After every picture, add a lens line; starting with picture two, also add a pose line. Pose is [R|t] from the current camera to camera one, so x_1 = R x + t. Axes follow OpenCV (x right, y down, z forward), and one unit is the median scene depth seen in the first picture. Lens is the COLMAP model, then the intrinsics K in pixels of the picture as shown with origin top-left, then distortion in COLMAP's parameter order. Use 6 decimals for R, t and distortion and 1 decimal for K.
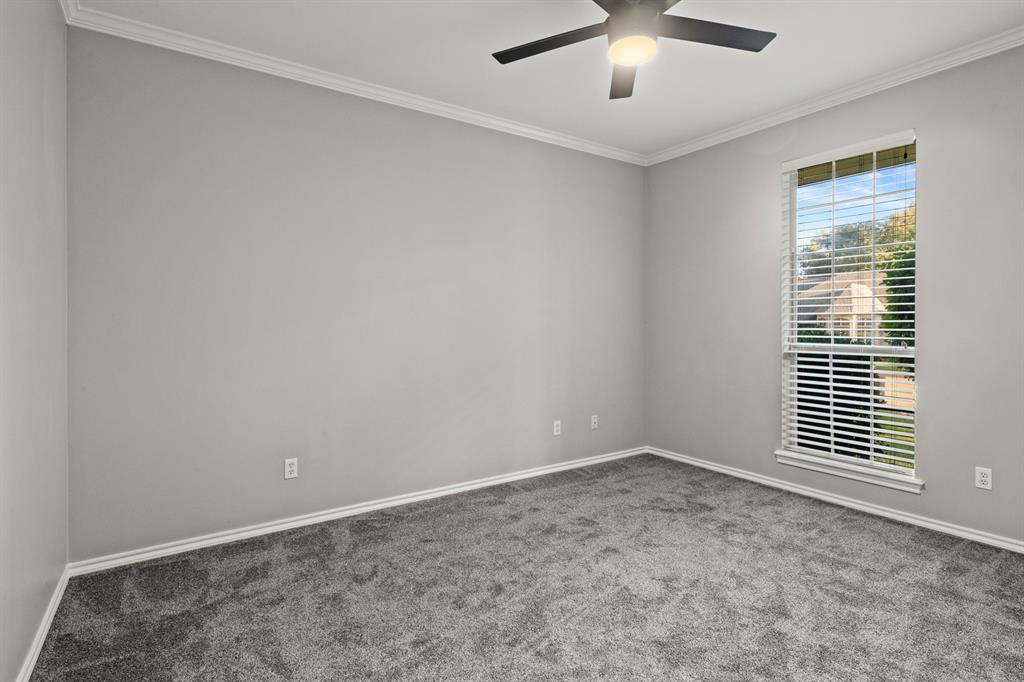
lens RADIAL K [[514.0, 0, 513.3], [0, 514.0, 331.7], [0, 0, 1]] dist [0.000913, -0.000847]
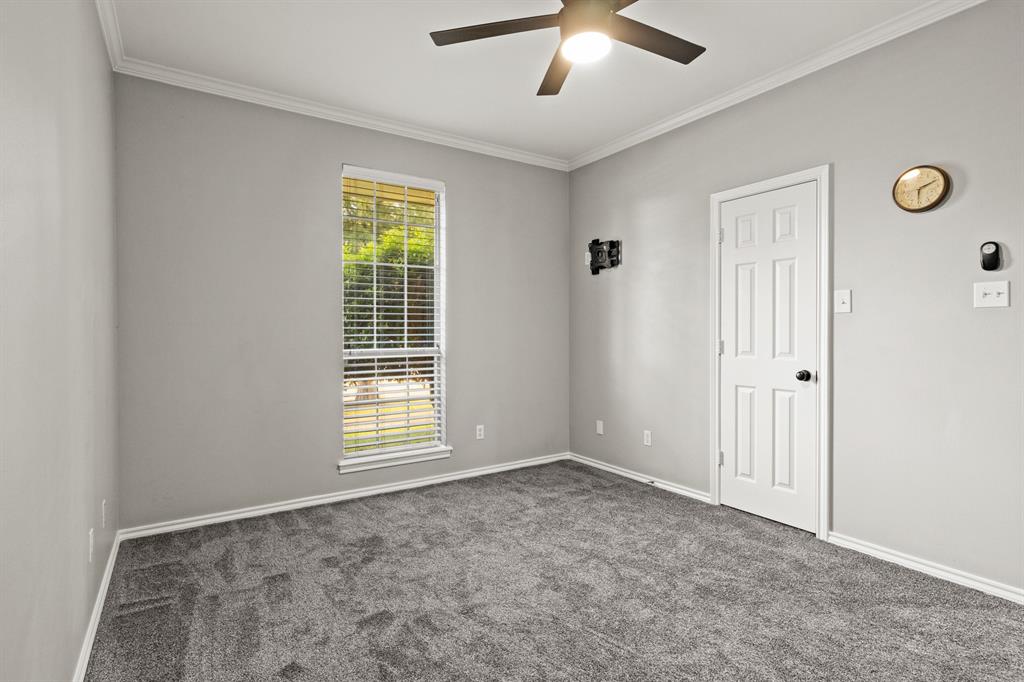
lens RADIAL K [[514.0, 0, 514.1], [0, 514.0, 337.4], [0, 0, 1]] dist [0.000913, -0.000847]
pose [[0.000937, -0.013469, 0.999909, -0.480108], [0.016074, 0.999780, 0.013452, -0.010143], [-0.999870, 0.016060, 0.001153, 0.725531]]
